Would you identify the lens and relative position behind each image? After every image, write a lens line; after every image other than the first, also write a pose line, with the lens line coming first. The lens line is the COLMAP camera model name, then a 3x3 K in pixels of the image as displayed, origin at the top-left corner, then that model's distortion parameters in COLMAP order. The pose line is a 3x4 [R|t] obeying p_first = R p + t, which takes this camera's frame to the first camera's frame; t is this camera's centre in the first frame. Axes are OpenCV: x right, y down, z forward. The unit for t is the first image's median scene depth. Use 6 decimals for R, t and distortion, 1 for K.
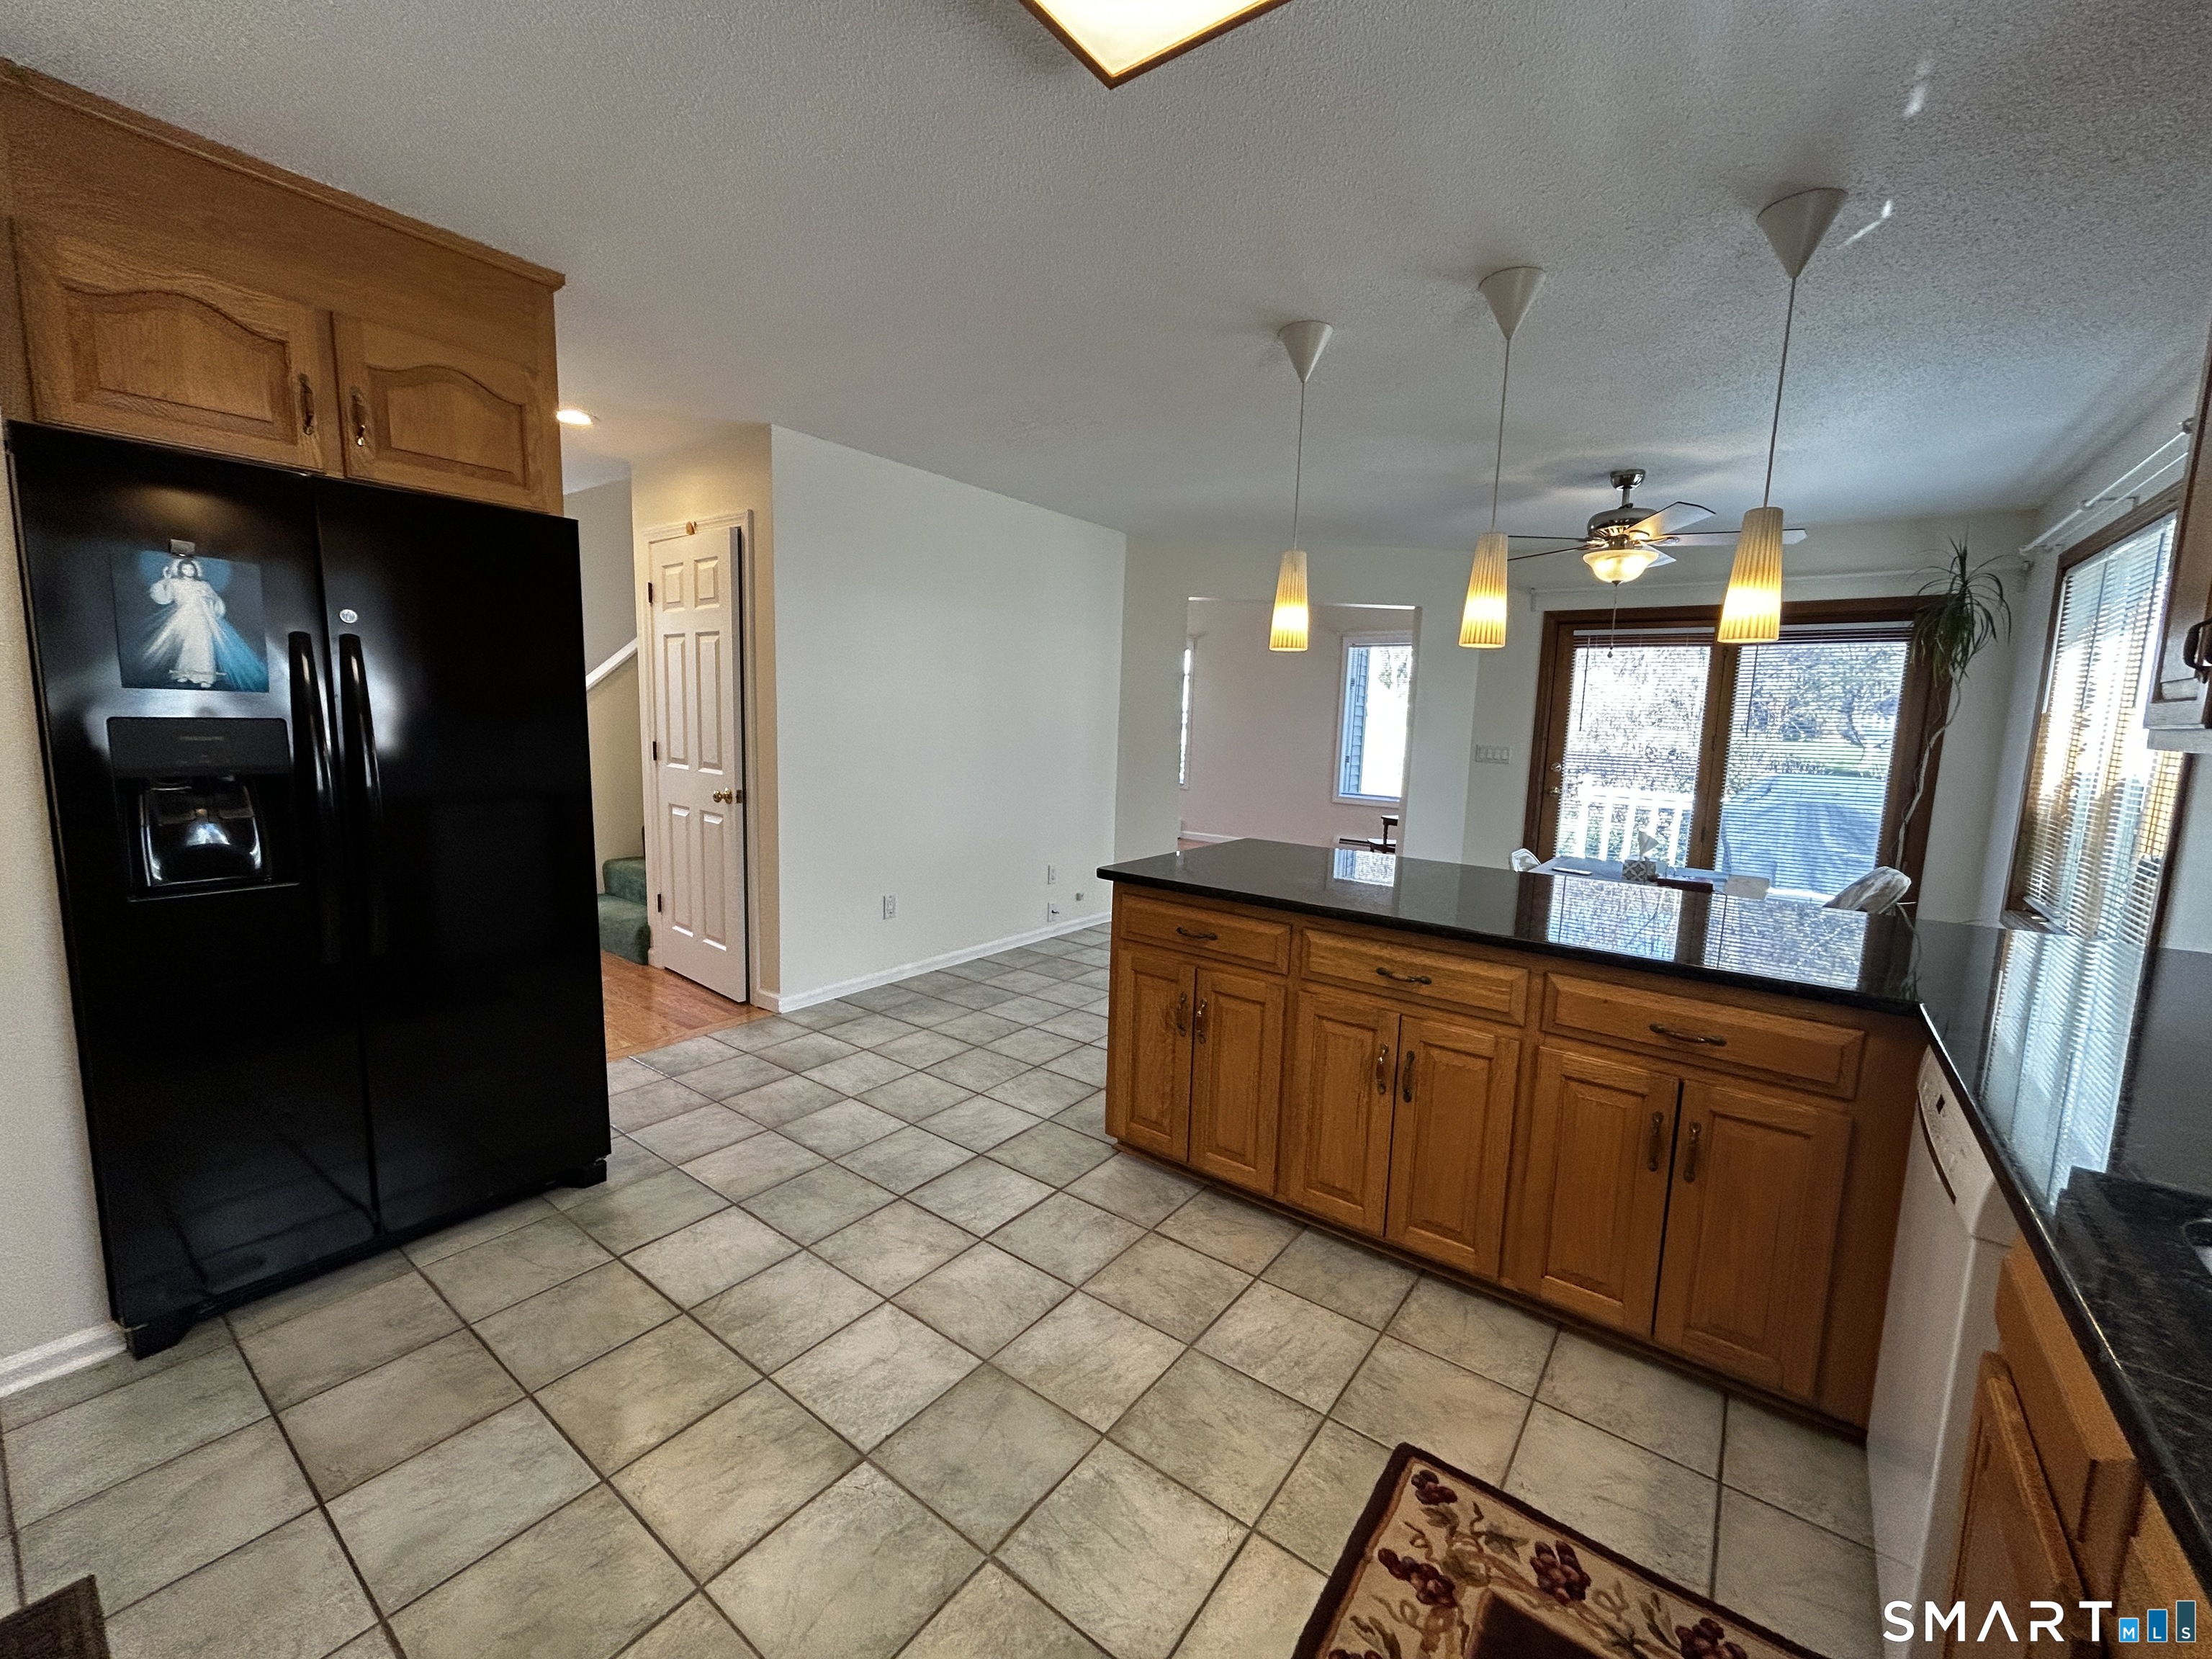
lens RADIAL K [[893.1, 0, 1102.0], [0, 893.1, 832.1], [0, 0, 1]] dist [-0.001563, 0.000736]
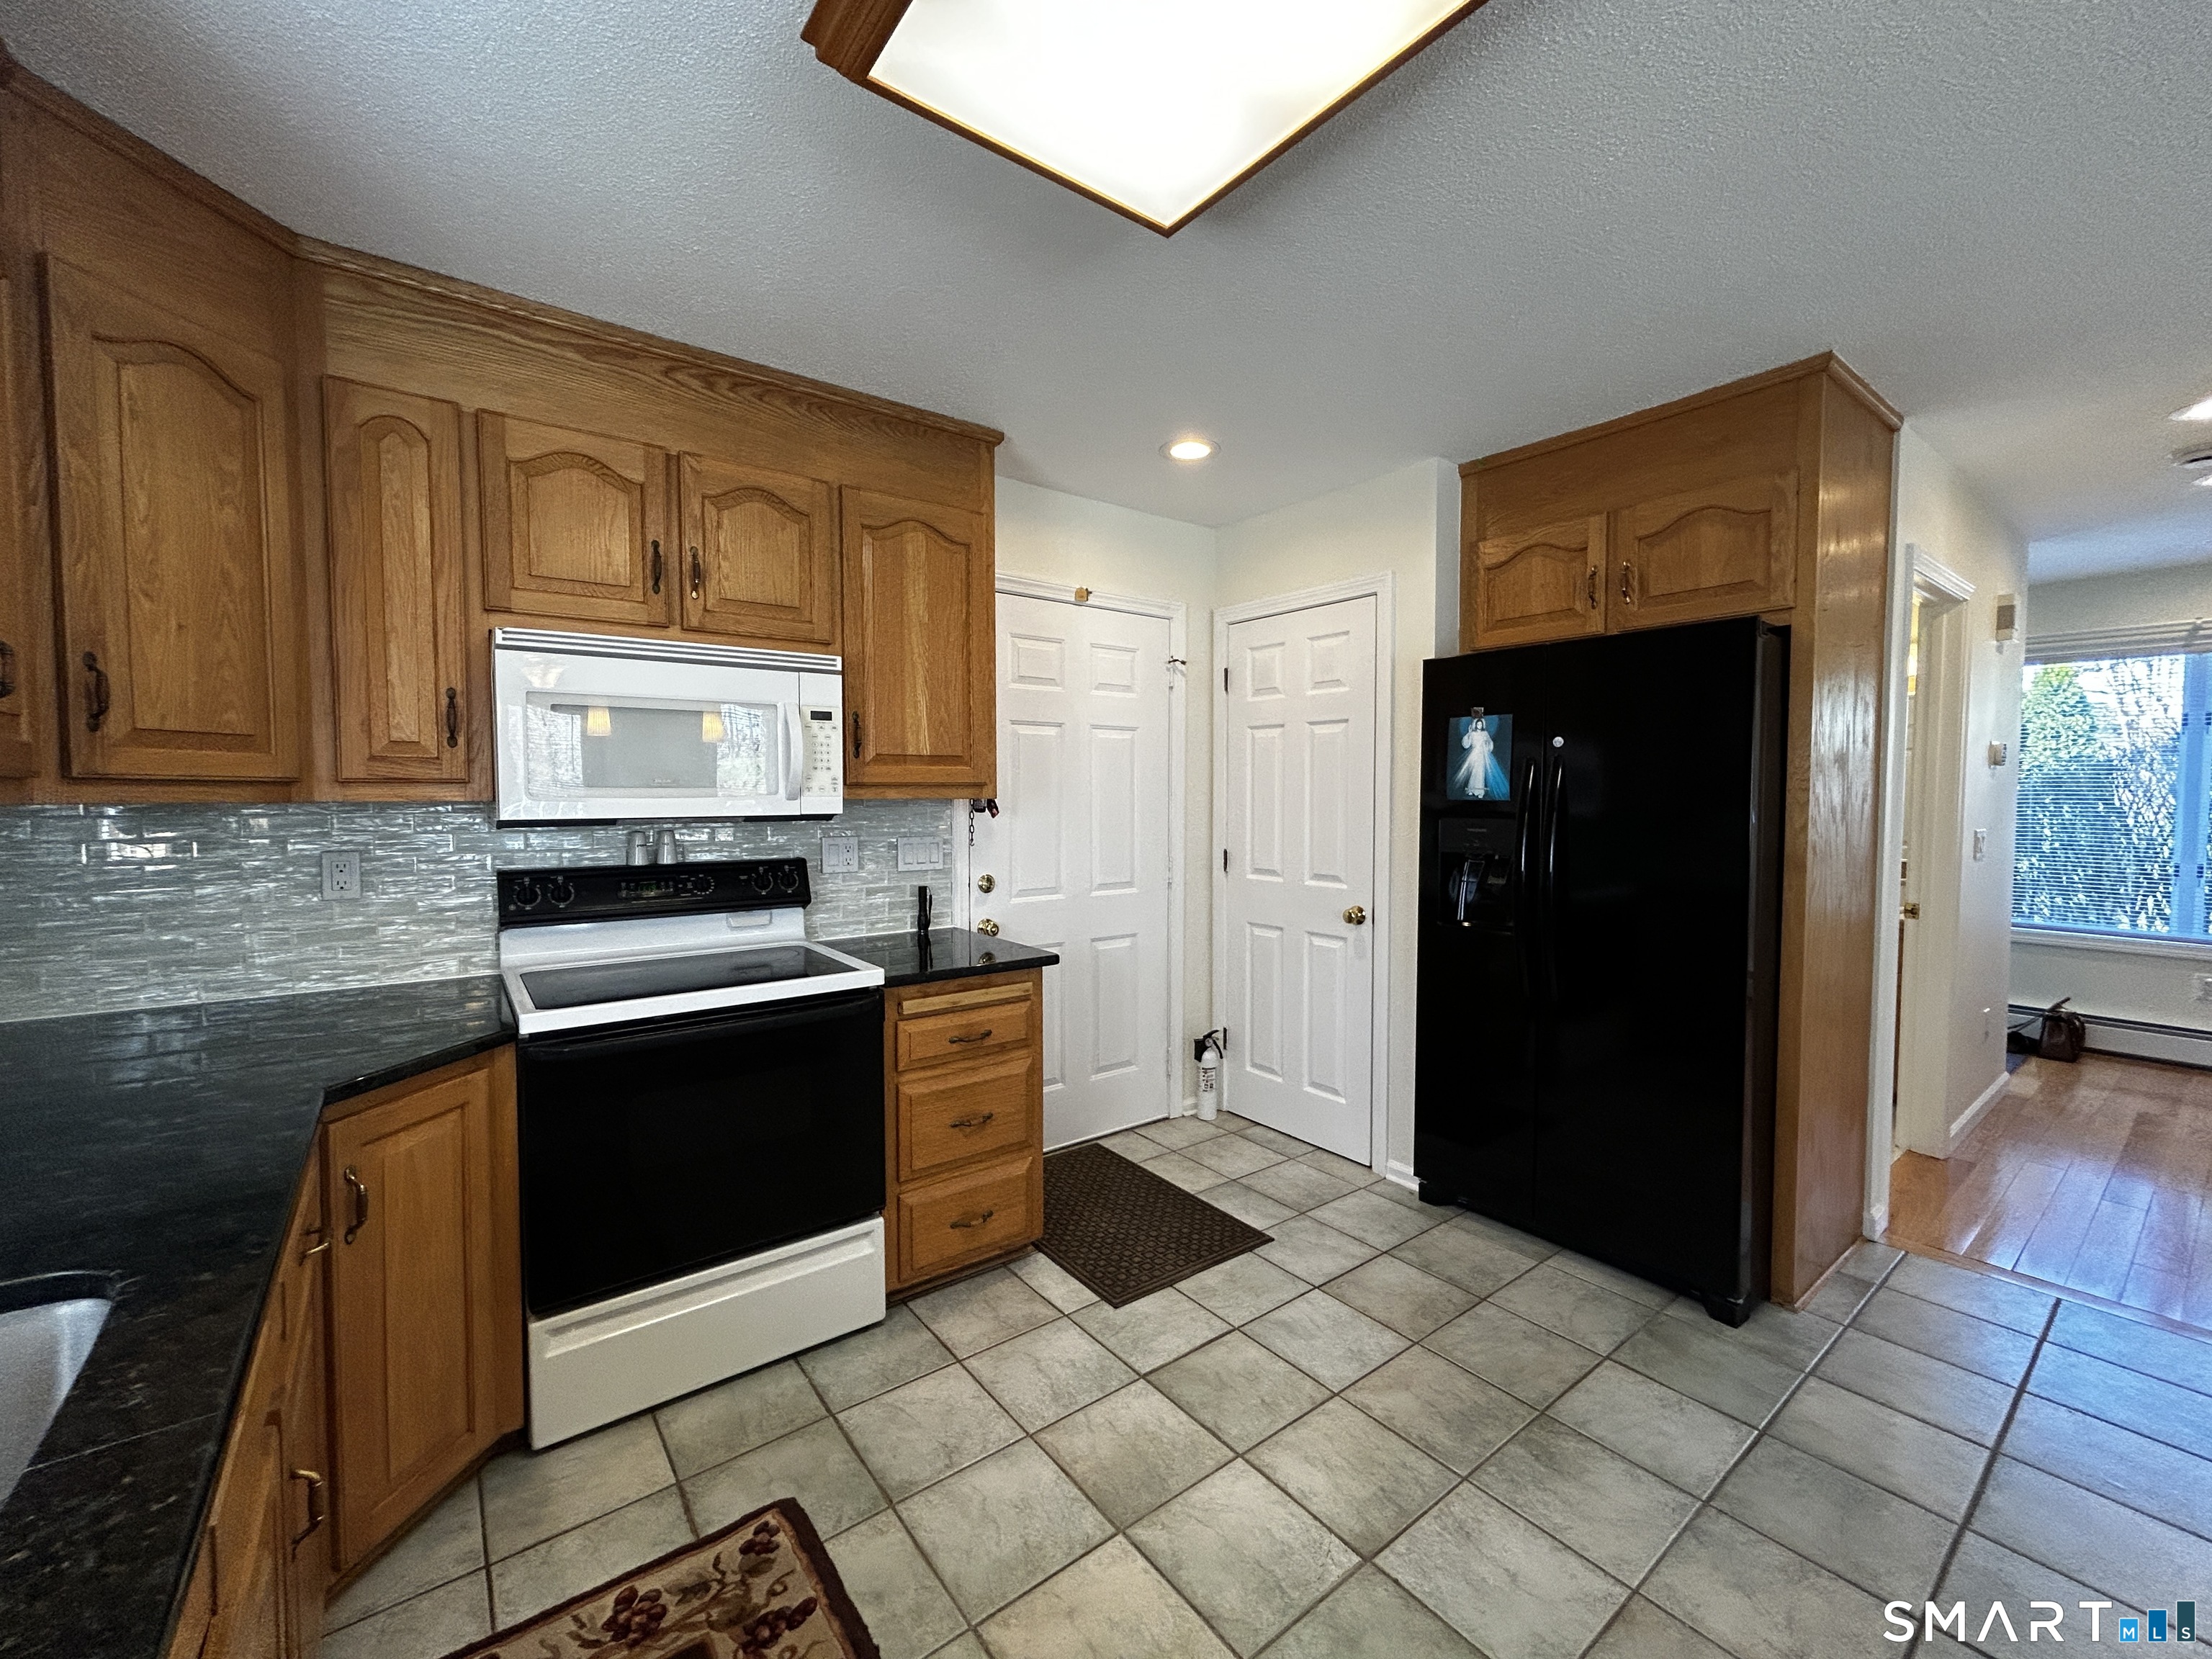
lens RADIAL K [[893.1, 0, 1102.6], [0, 893.1, 833.0], [0, 0, 1]] dist [-0.001563, 0.000736]
pose [[-0.272565, 0.013290, -0.962046, 0.559670], [-0.136742, 0.989219, 0.052407, -0.075397], [0.952371, 0.145837, -0.267809, 0.652320]]
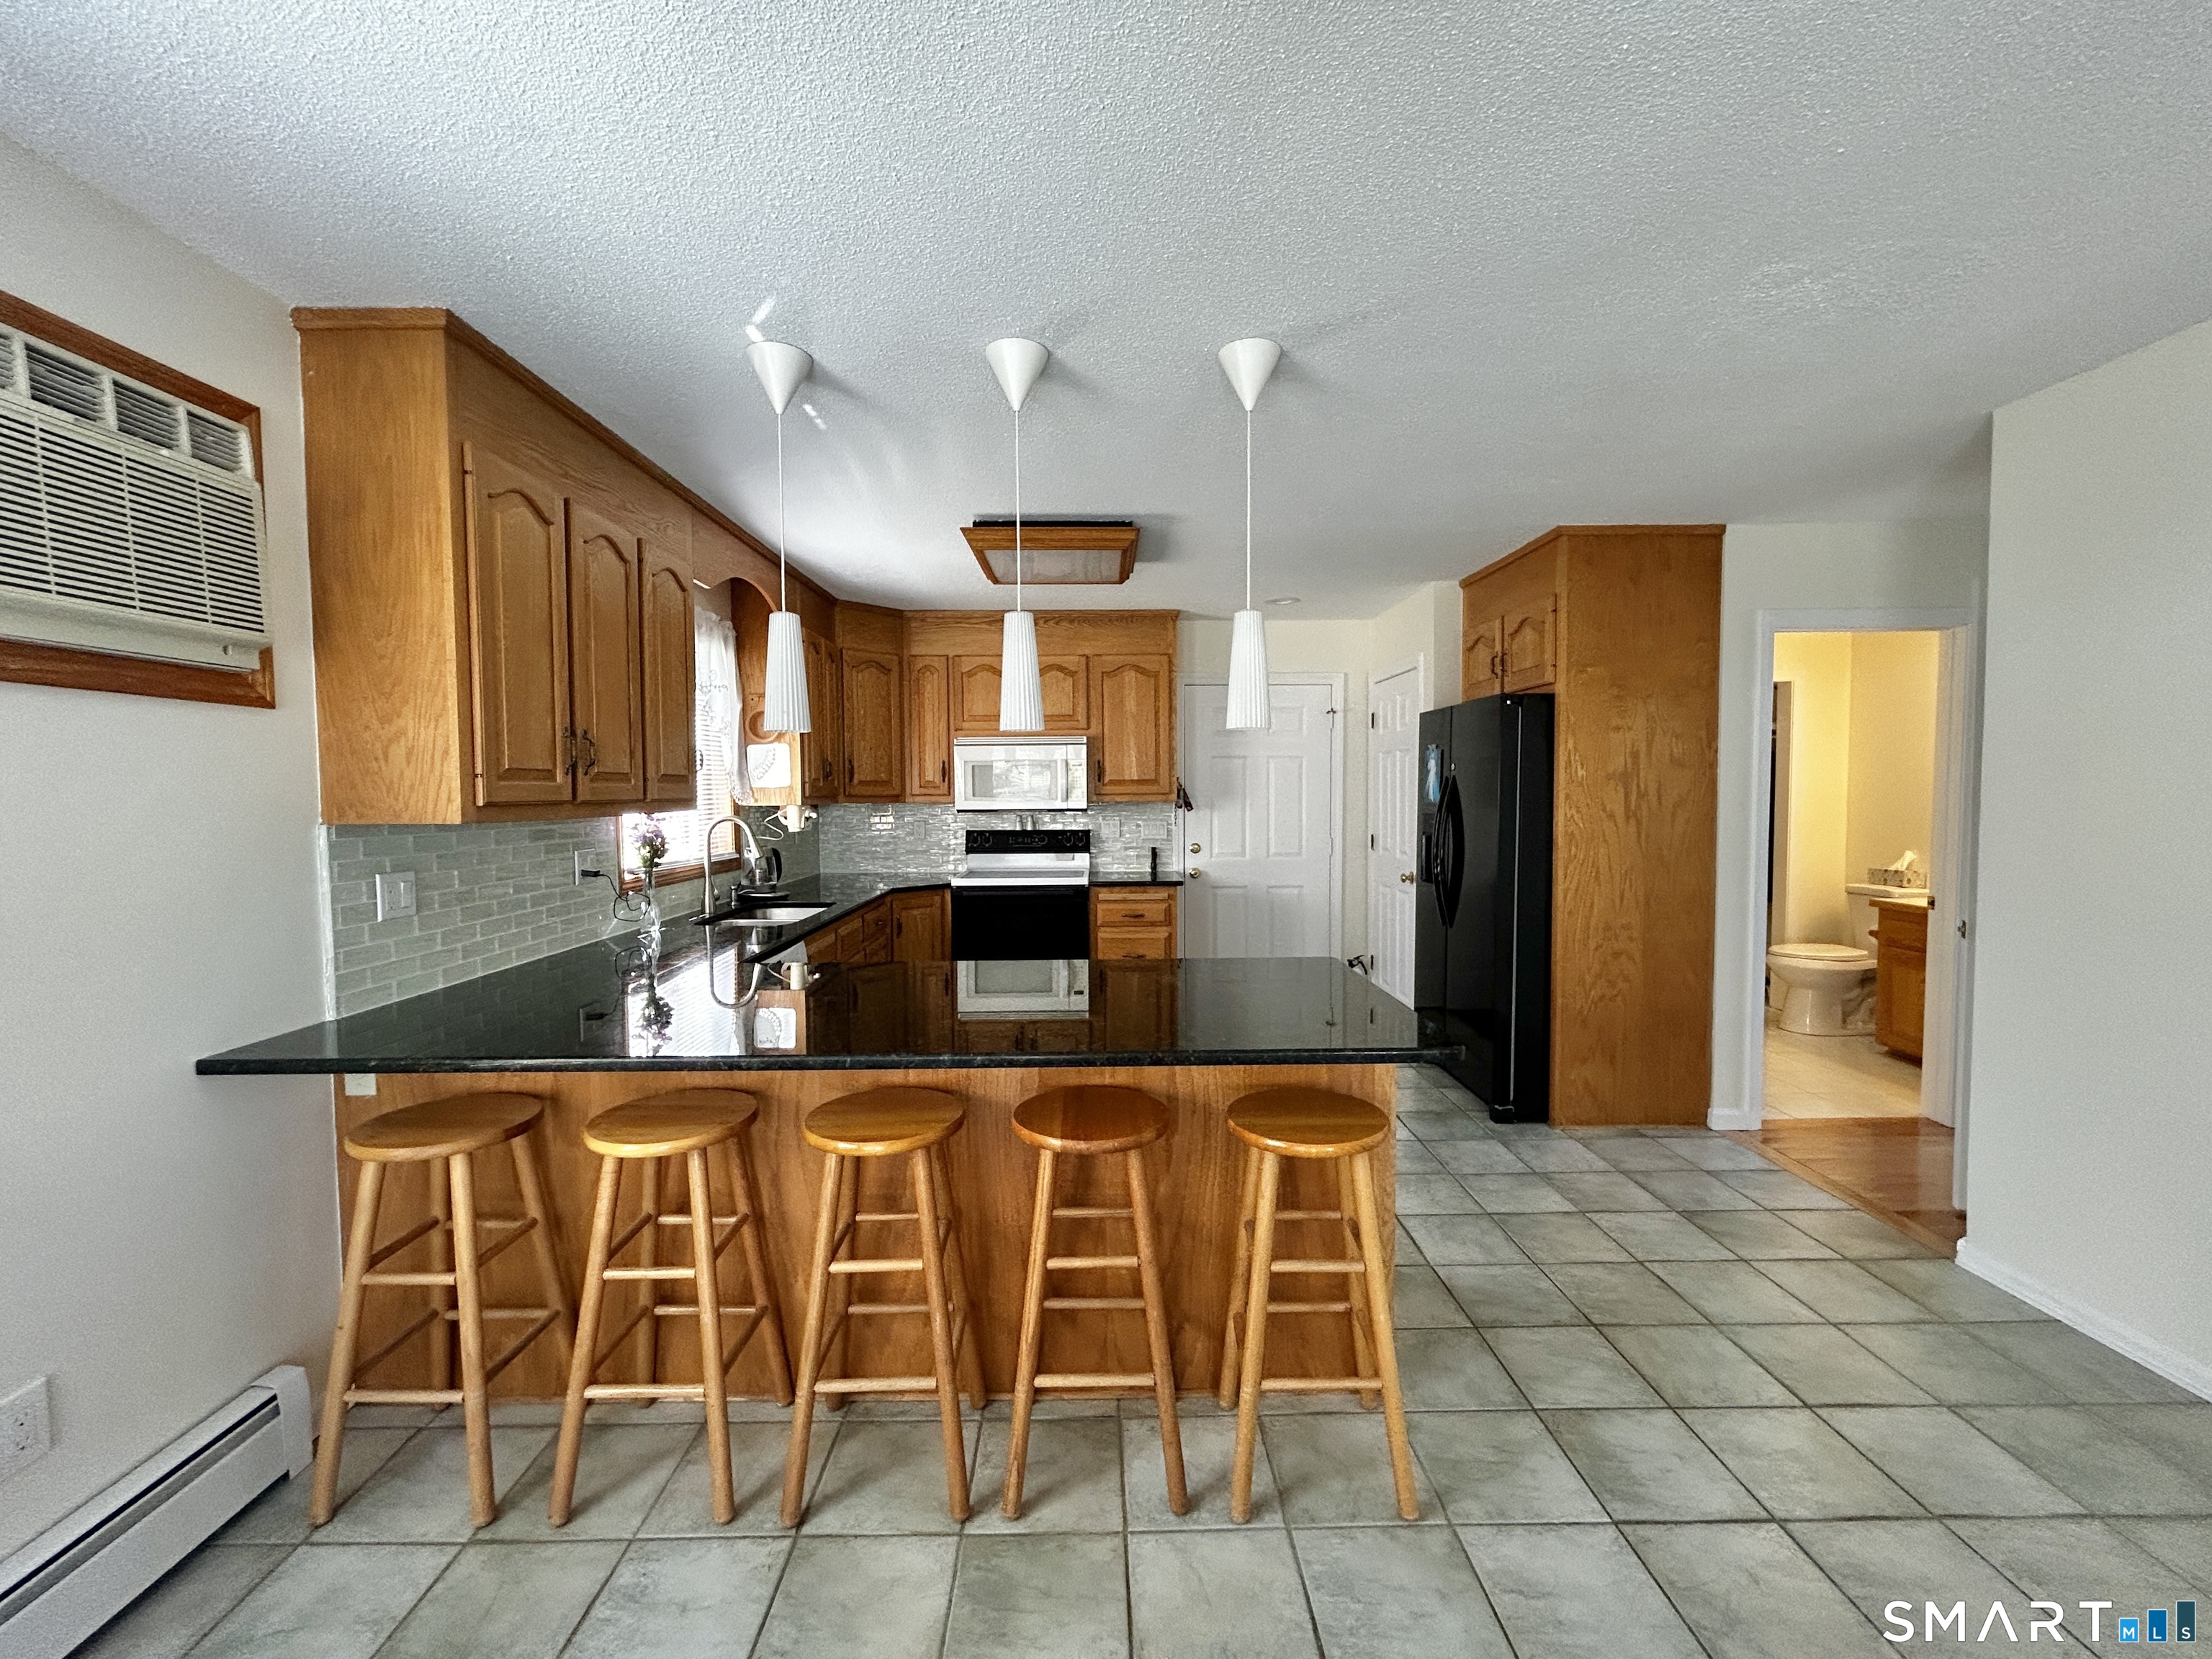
lens RADIAL K [[893.1, 0, 1107.4], [0, 893.1, 829.9], [0, 0, 1]] dist [-0.001563, 0.000736]
pose [[-0.790608, 0.001516, -0.612321, 1.011261], [-0.099277, 0.986449, 0.130625, -0.259326], [0.604221, 0.164062, -0.779744, 1.965125]]
